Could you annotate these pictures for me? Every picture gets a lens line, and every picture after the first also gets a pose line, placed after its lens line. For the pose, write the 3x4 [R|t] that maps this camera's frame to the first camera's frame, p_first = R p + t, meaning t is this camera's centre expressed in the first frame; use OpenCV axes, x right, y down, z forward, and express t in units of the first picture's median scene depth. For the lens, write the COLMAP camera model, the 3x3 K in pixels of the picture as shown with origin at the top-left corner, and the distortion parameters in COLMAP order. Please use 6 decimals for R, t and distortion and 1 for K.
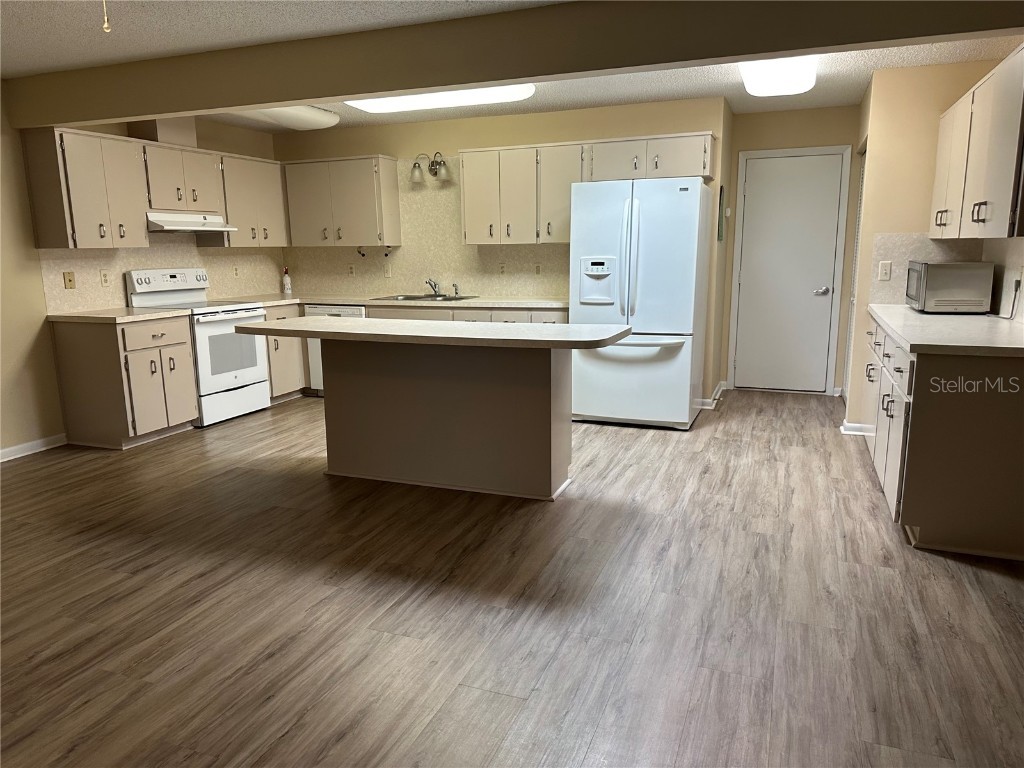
lens RADIAL K [[718.8, 0, 505.4], [0, 718.8, 383.2], [0, 0, 1]] dist [0.059362, -0.064500]
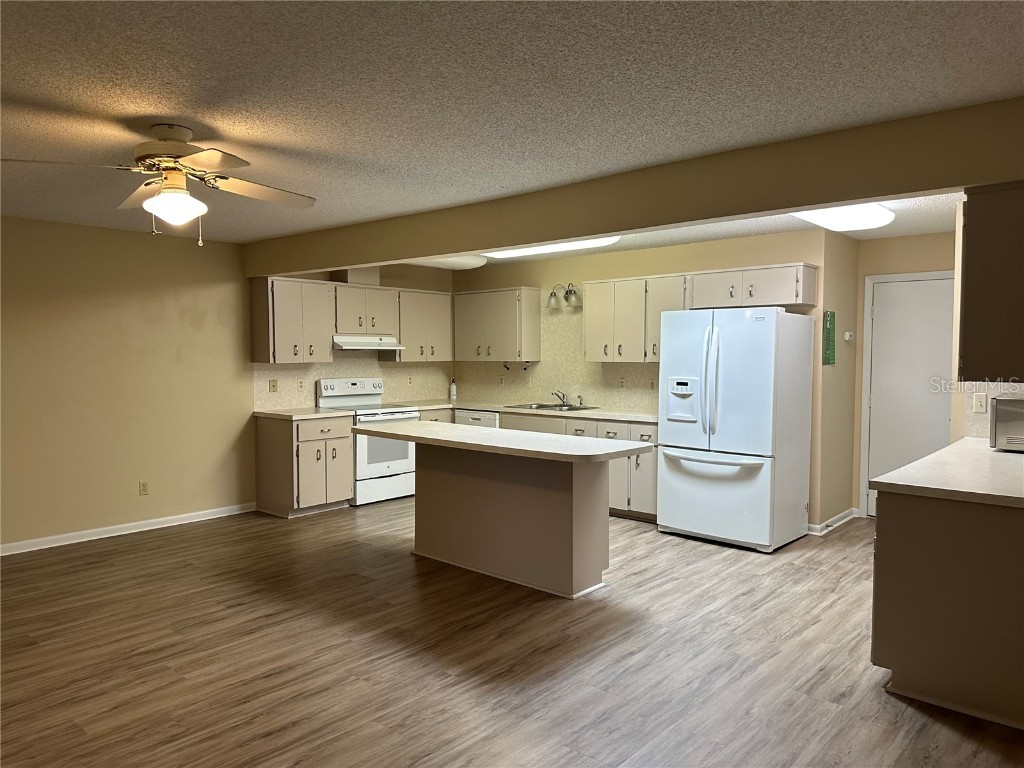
lens RADIAL K [[718.8, 0, 503.8], [0, 718.8, 375.5], [0, 0, 1]] dist [0.059362, -0.064500]
pose [[0.937311, 0.025038, -0.347593, 0.265968], [-0.077166, 0.987568, -0.136947, -0.011956], [0.339843, 0.155184, 0.927591, -0.091783]]
